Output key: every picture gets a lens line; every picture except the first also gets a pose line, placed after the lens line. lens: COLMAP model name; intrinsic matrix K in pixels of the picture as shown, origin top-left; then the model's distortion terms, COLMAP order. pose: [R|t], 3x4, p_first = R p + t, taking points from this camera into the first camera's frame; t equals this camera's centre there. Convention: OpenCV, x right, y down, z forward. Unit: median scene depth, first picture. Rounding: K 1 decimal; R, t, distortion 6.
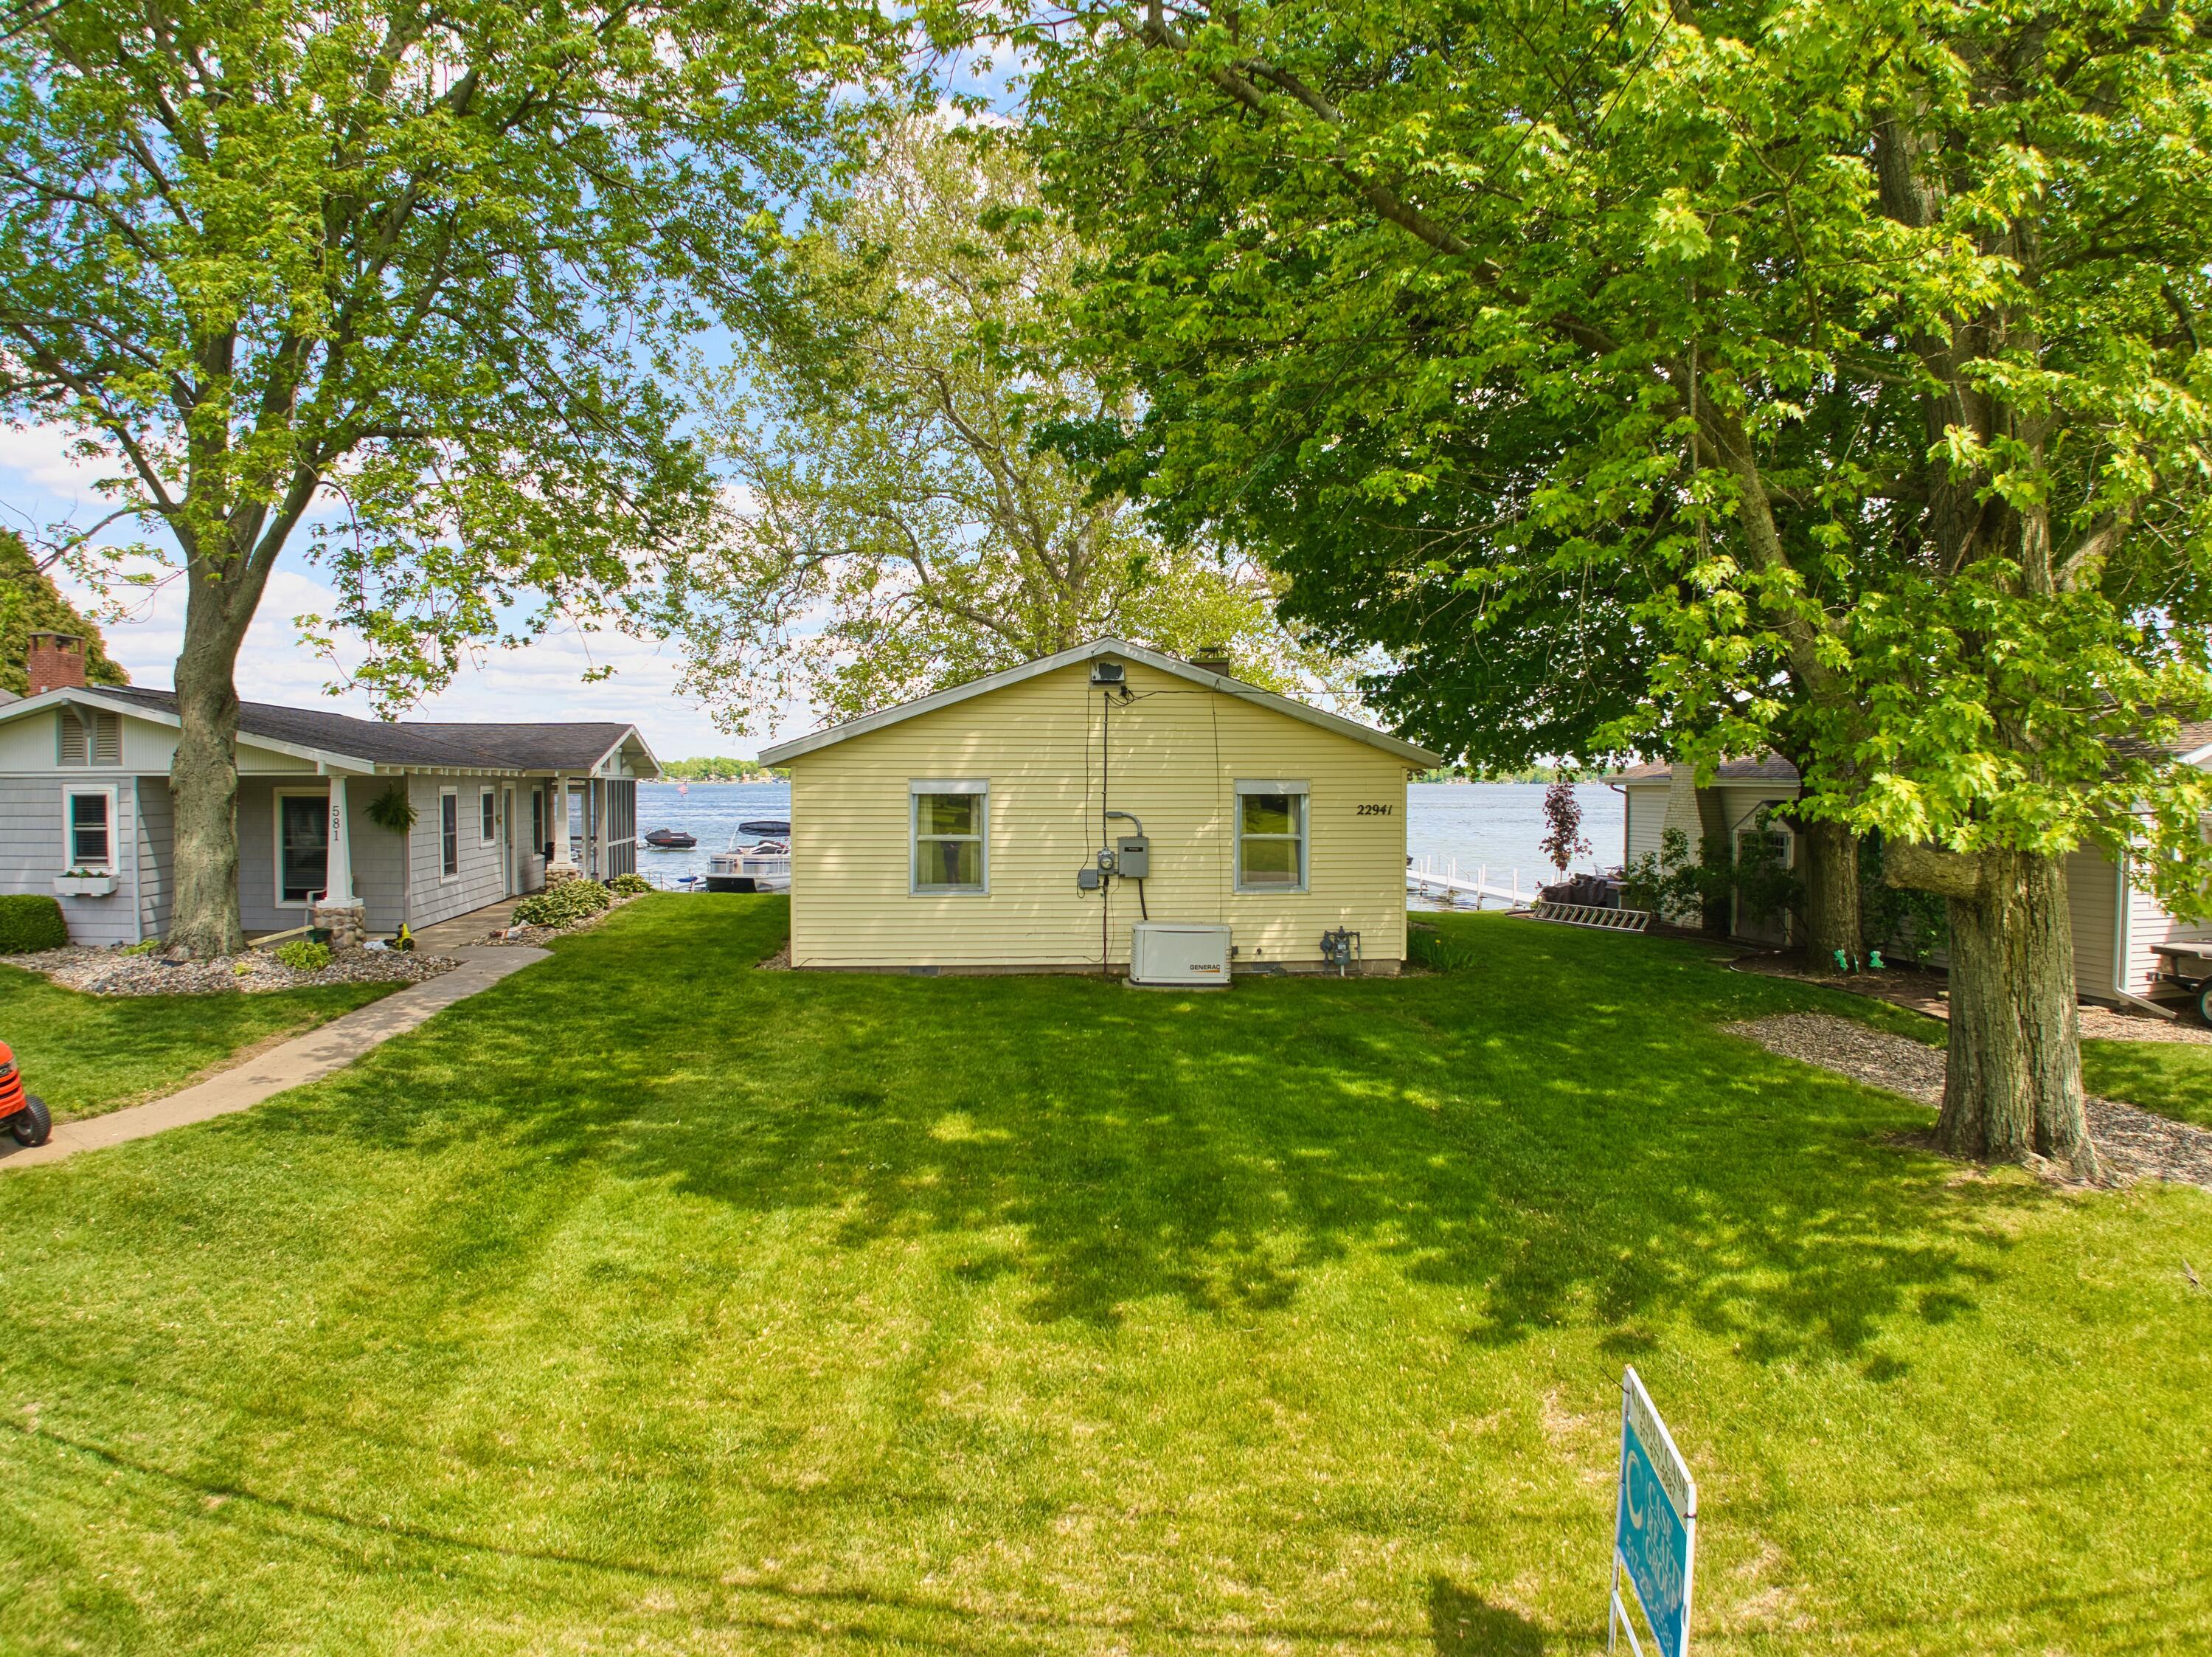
lens RADIAL K [[1357.8, 0, 1125.0], [0, 1357.8, 815.5], [0, 0, 1]] dist [-0.166129, 0.006300]
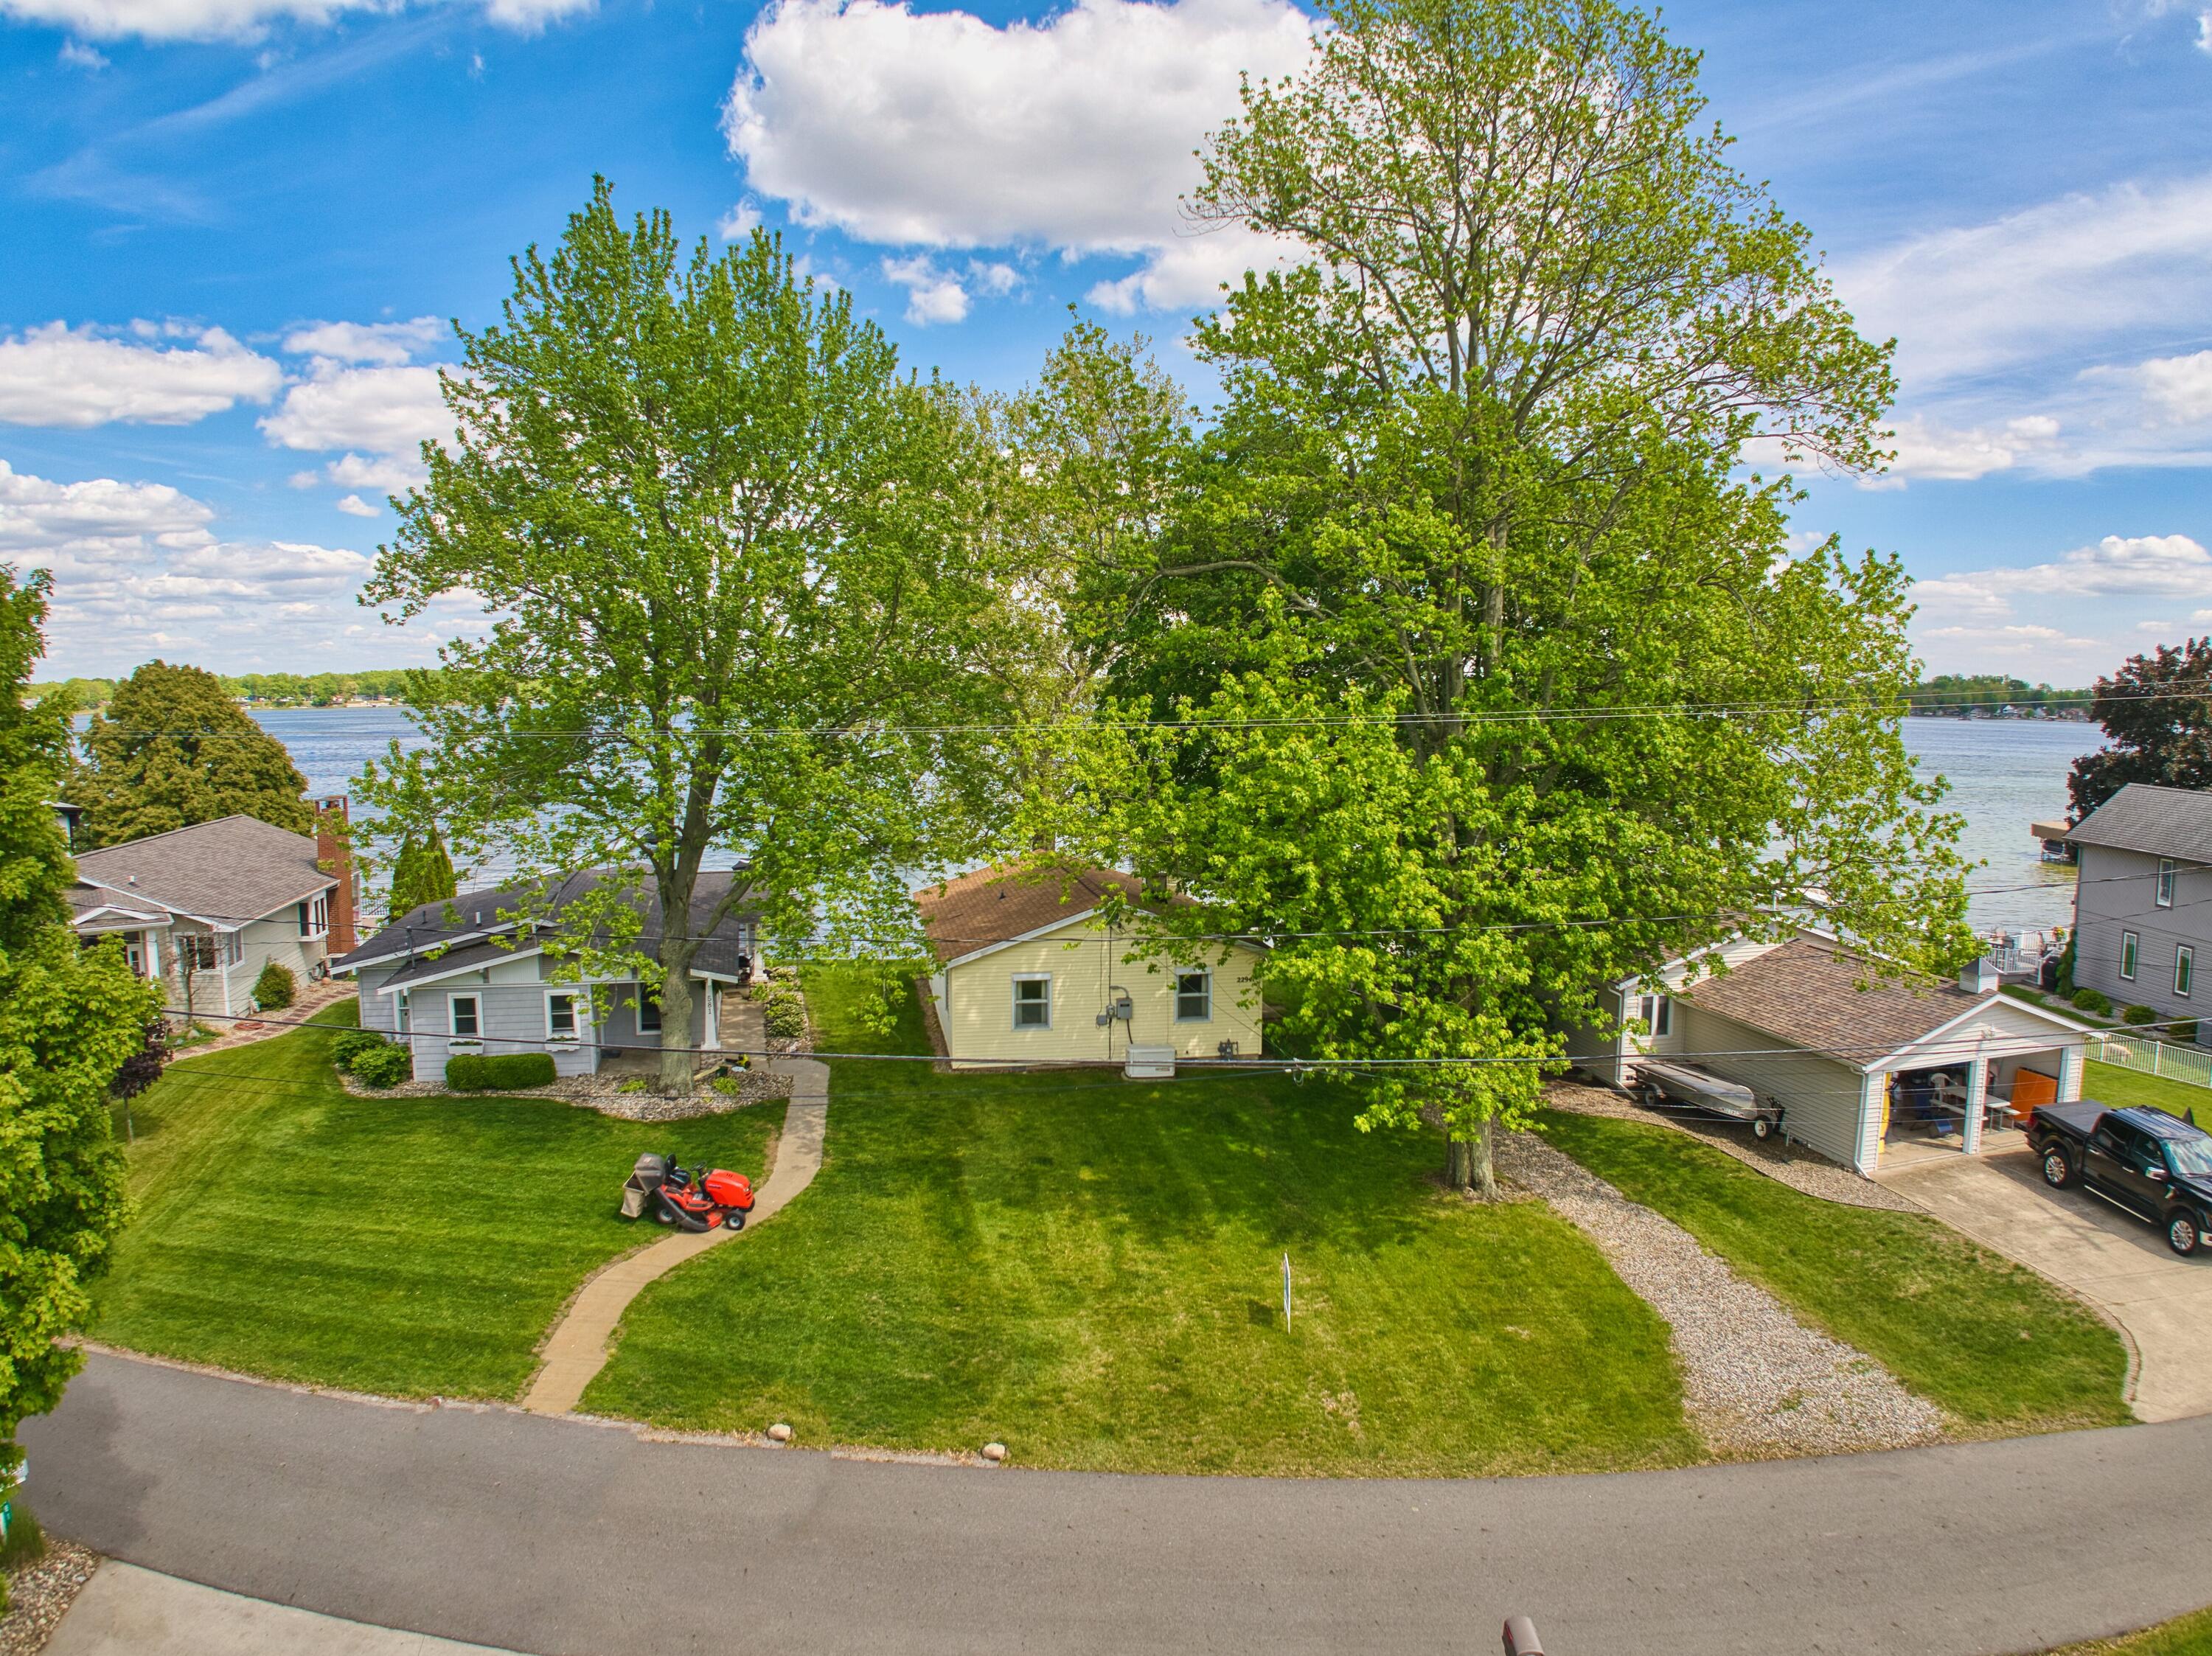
lens RADIAL K [[1357.6, 0, 1125.0], [0, 1357.6, 815.0], [0, 0, 1]] dist [-0.166129, 0.006300]
pose [[0.996628, -0.005795, 0.081846, -0.168383], [0.000415, 0.997846, 0.065603, -0.419847], [-0.082050, -0.065348, 0.994484, -1.037836]]
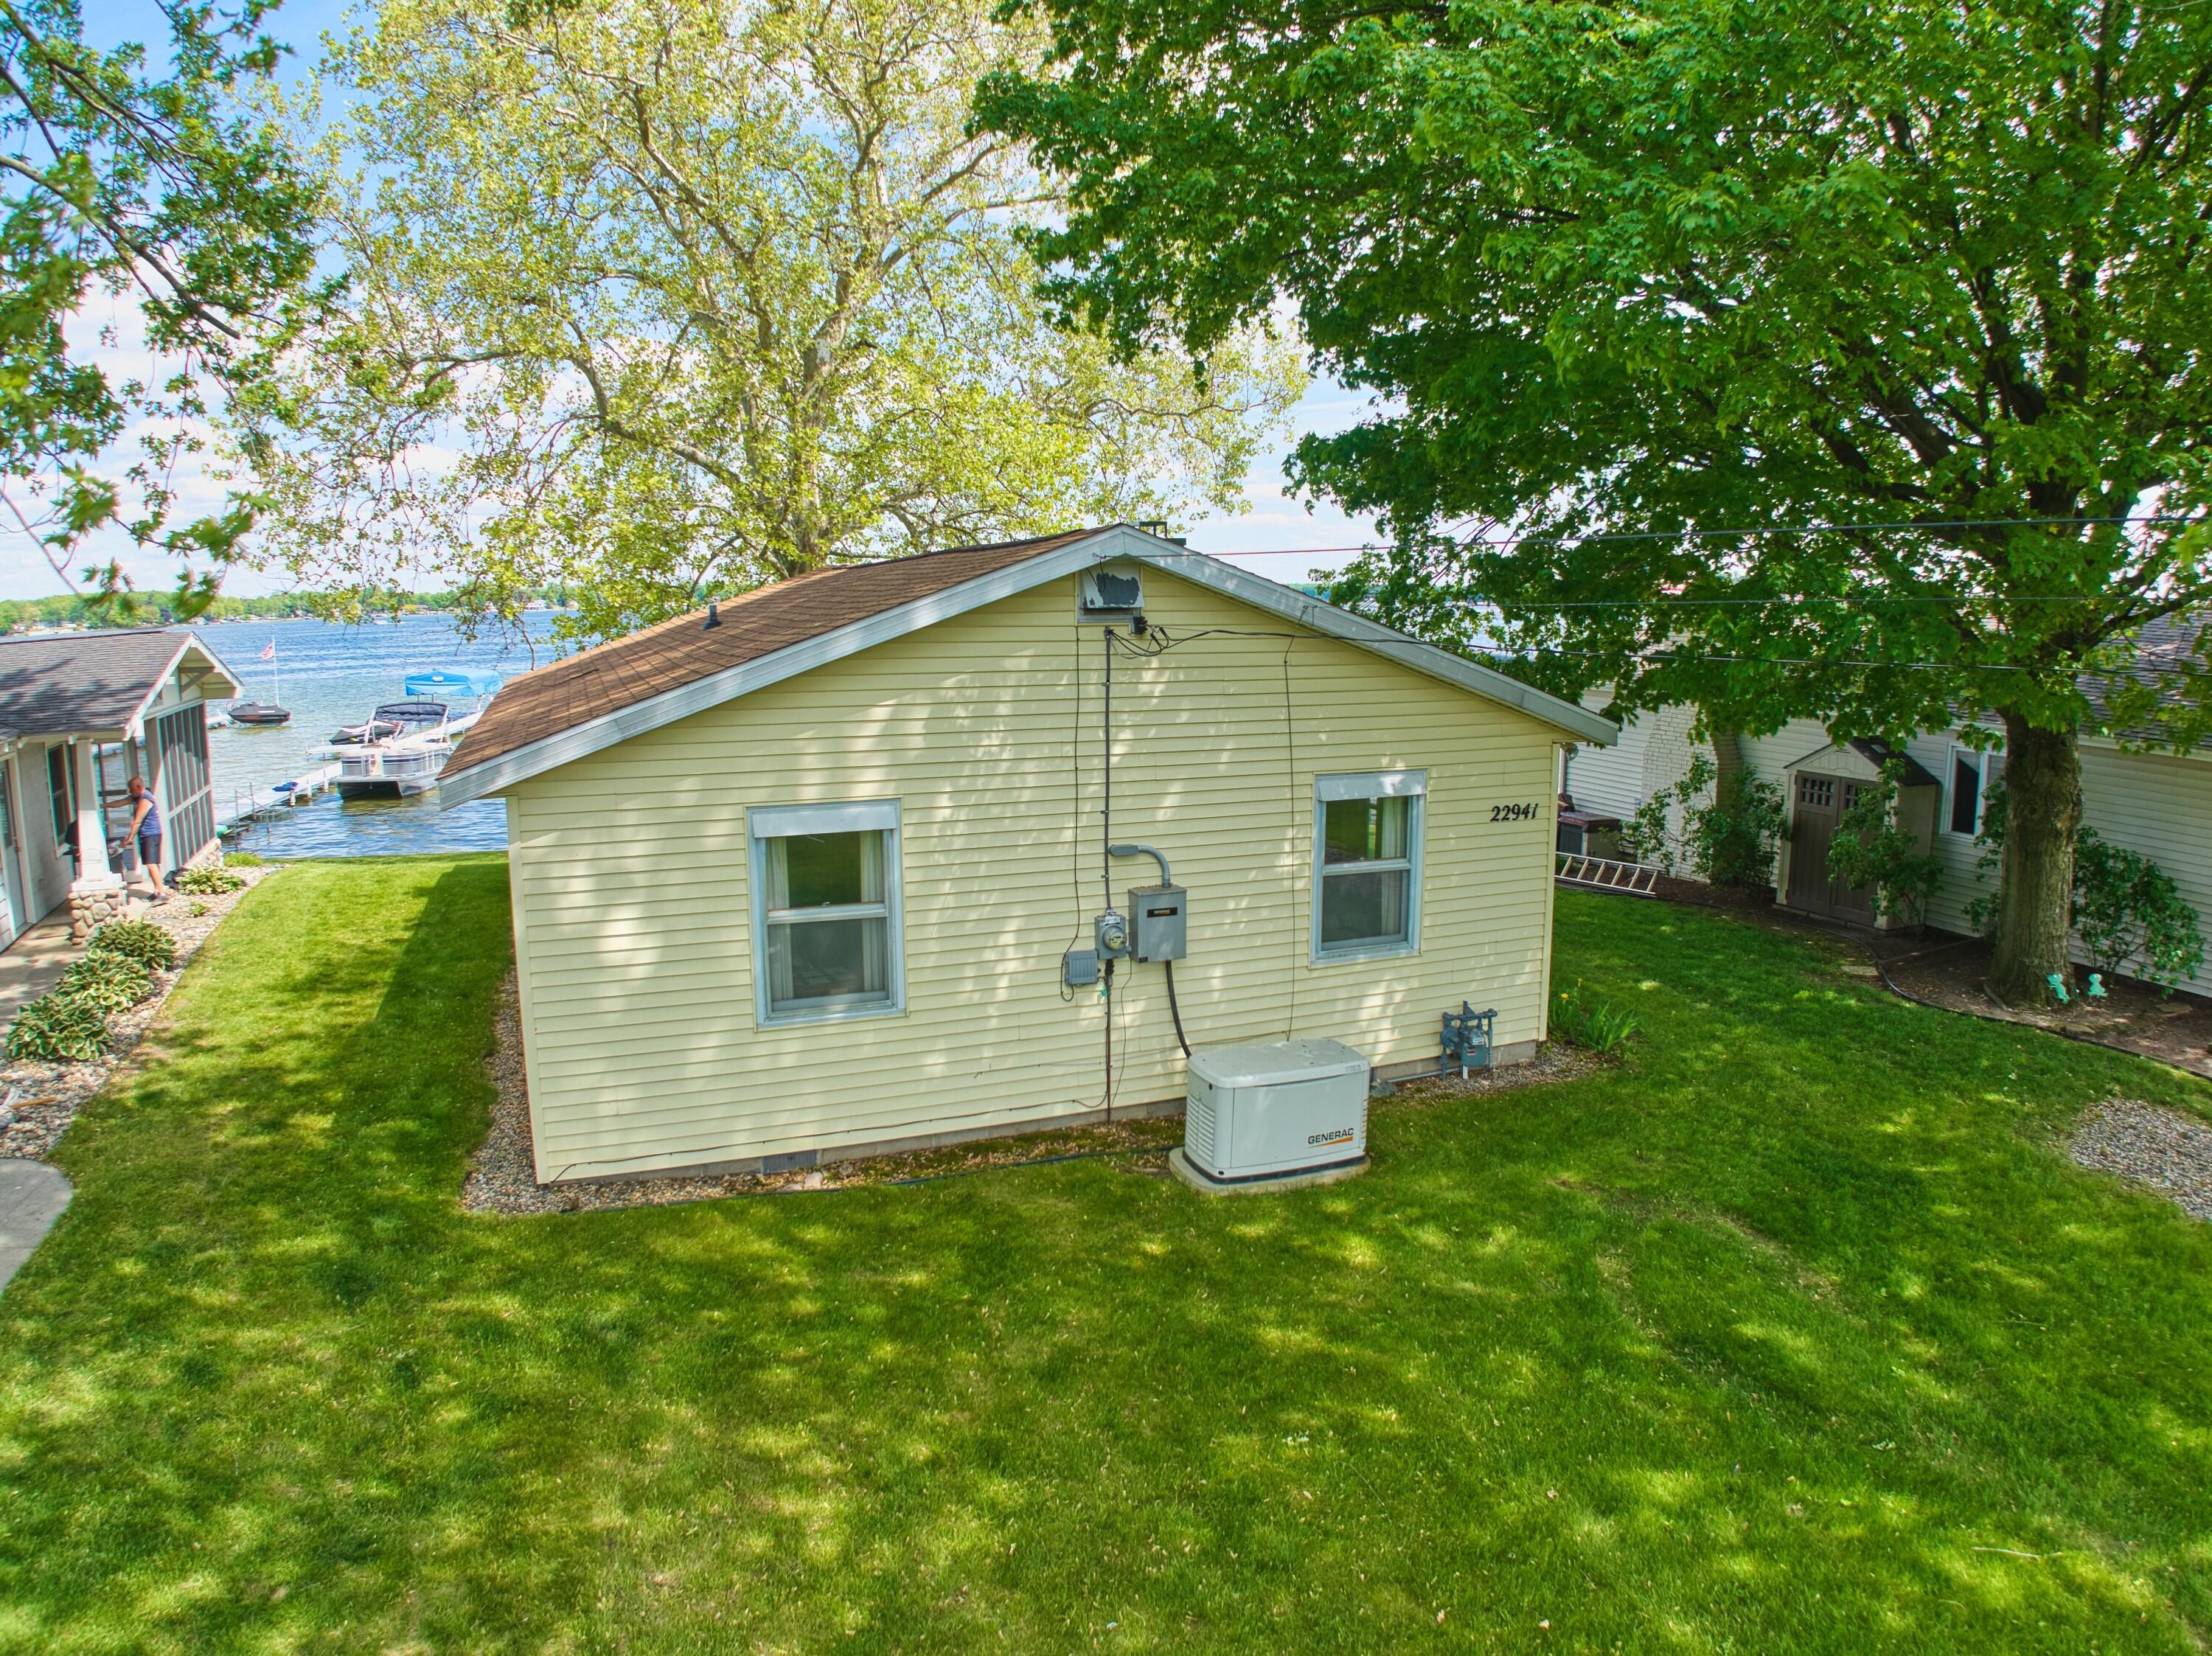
lens RADIAL K [[1352.5, 0, 1137.1], [0, 1352.5, 817.5], [0, 0, 1]] dist [-0.164374, 0.012149]
pose [[0.959644, -0.047270, 0.277217, -0.171384], [0.009346, 0.990588, 0.136557, -0.098878], [-0.281063, -0.128455, 0.951054, 0.526594]]
